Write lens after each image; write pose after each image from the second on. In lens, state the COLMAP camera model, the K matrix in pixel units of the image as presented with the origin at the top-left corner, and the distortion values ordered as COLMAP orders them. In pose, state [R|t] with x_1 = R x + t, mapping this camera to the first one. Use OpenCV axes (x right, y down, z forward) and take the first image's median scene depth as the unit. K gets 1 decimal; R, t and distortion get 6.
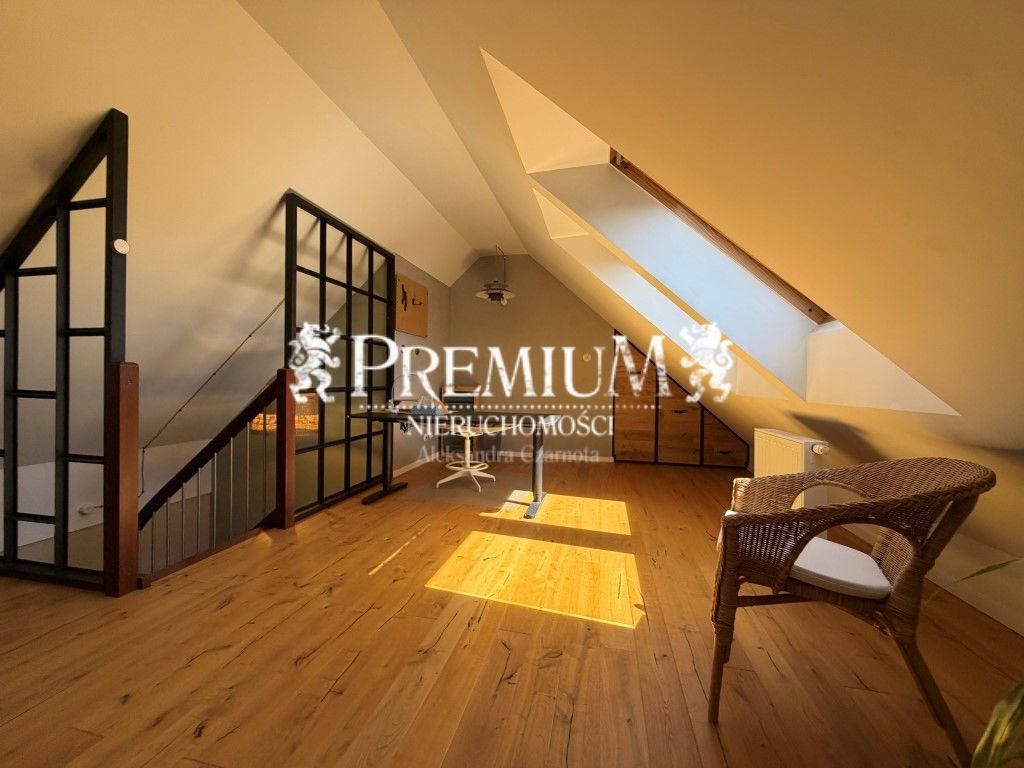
lens RADIAL K [[408.7, 0, 507.0], [0, 408.7, 383.1], [0, 0, 1]] dist [0.000940, 0.000201]
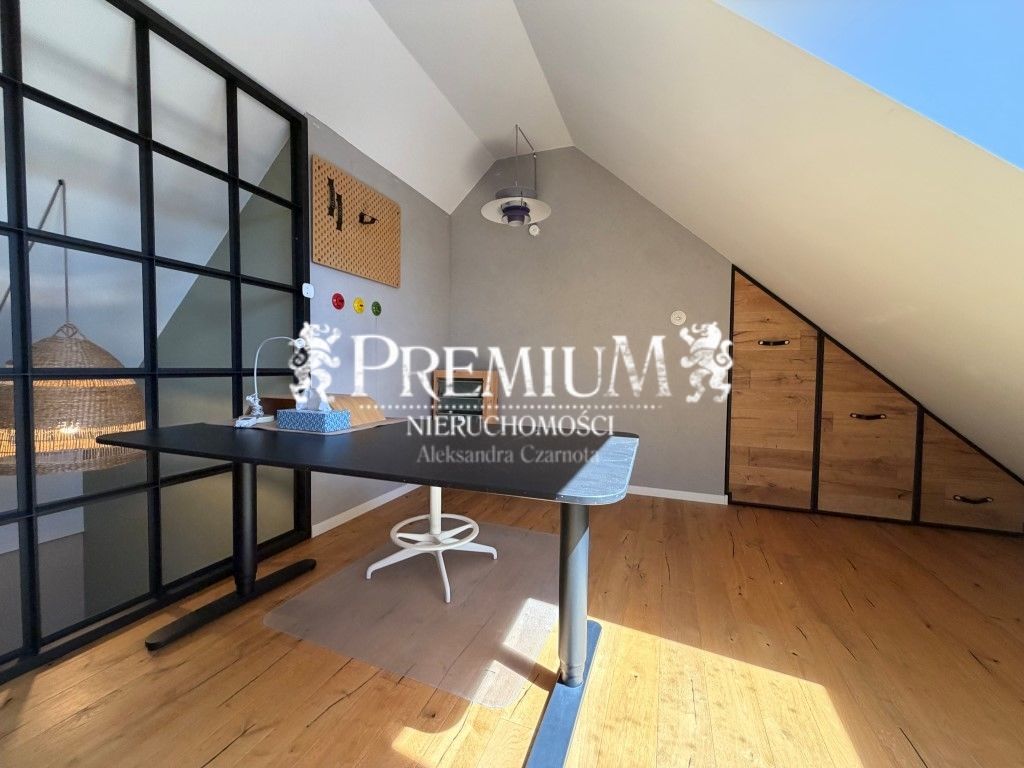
lens RADIAL K [[408.7, 0, 507.0], [0, 408.7, 383.1], [0, 0, 1]] dist [0.000940, 0.000201]
pose [[0.989275, 0.001208, -0.146057, 0.066235], [0.003696, 0.999438, 0.033304, 0.012479], [0.146015, -0.033486, 0.988715, 0.609550]]
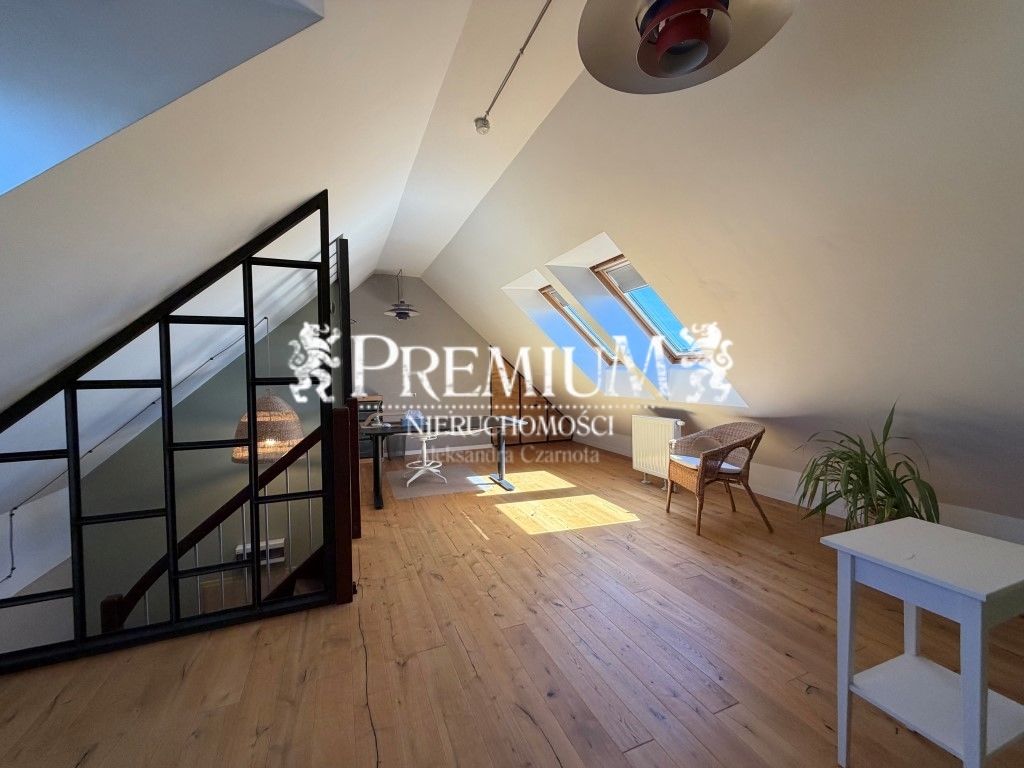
lens RADIAL K [[408.7, 0, 507.0], [0, 408.7, 383.1], [0, 0, 1]] dist [0.000940, 0.000201]
pose [[0.812864, -0.039887, 0.581086, -0.666691], [0.025801, 0.999139, 0.032491, -0.079431], [-0.581882, -0.011418, 0.813193, -0.128108]]
